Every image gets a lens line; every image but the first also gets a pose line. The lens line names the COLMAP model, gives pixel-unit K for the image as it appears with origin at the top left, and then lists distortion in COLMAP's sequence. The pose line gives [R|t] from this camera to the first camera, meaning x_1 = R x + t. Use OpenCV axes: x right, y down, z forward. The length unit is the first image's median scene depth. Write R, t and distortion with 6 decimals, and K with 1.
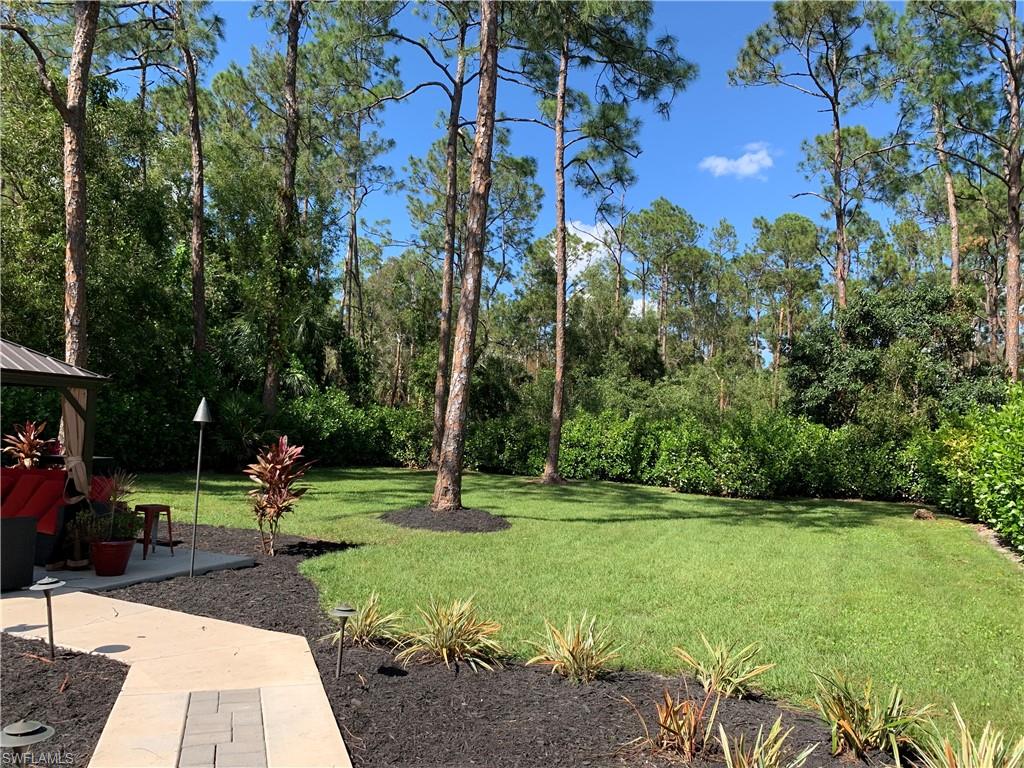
lens RADIAL K [[772.0, 0, 527.3], [0, 772.0, 400.4], [0, 0, 1]] dist [0.026312, -0.032662]
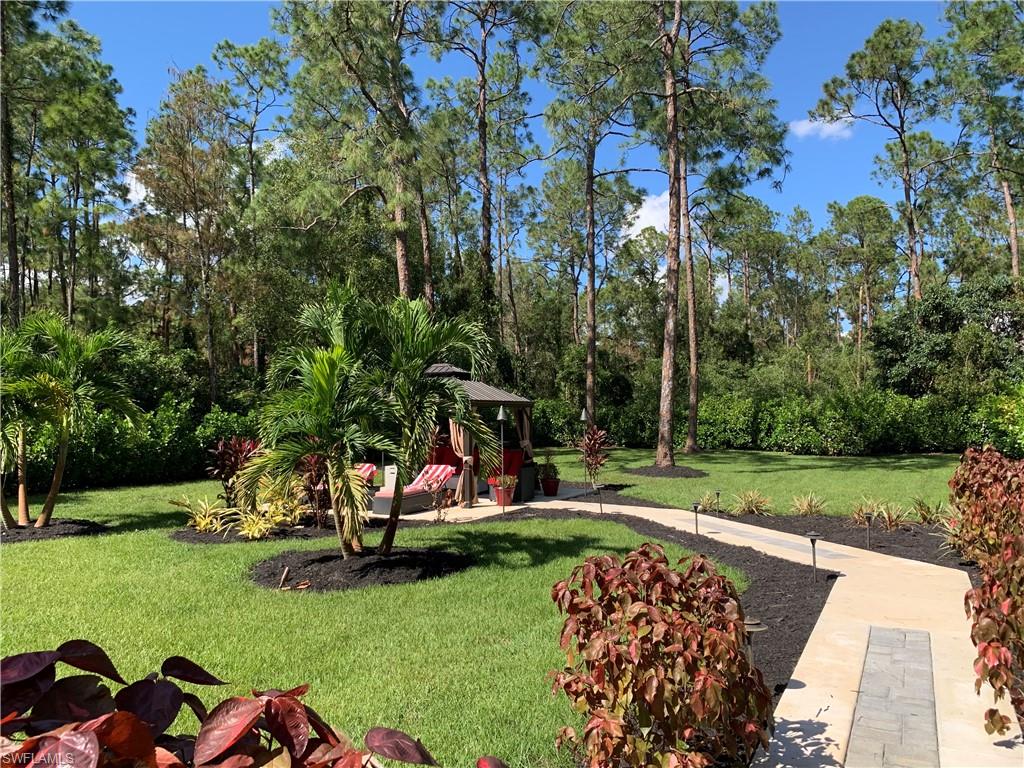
lens RADIAL K [[772.0, 0, 509.8], [0, 772.0, 383.2], [0, 0, 1]] dist [0.026312, -0.032662]
pose [[0.992532, -0.059044, -0.106744, -0.119047], [0.059164, 0.998246, -0.002050, -0.023767], [0.106678, -0.004281, 0.994284, -0.310539]]
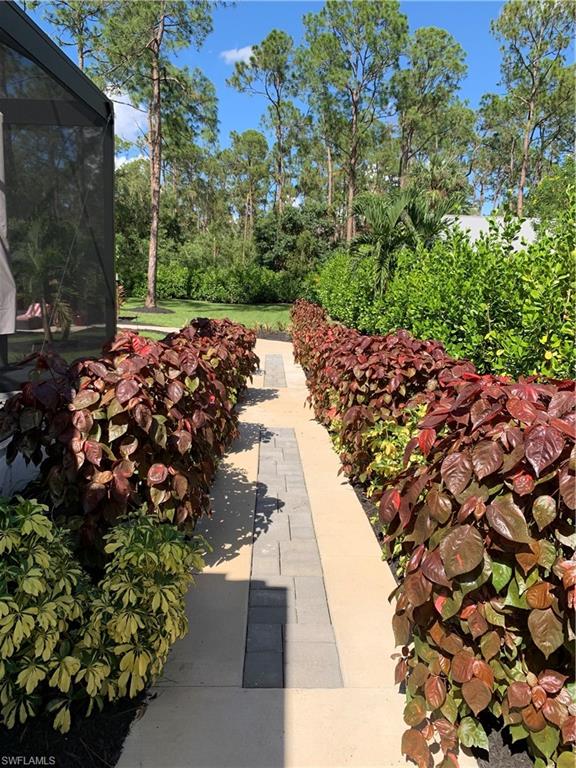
lens RADIAL K [[579.0, 0, 280.1], [0, 579.0, 376.5], [0, 0, 1]] dist [0.026312, -0.032662]
pose [[0.927265, -0.077556, 0.366285, -0.222964], [-0.008324, 0.973798, 0.227262, -0.048600], [-0.374313, -0.213781, 0.902324, -0.557208]]
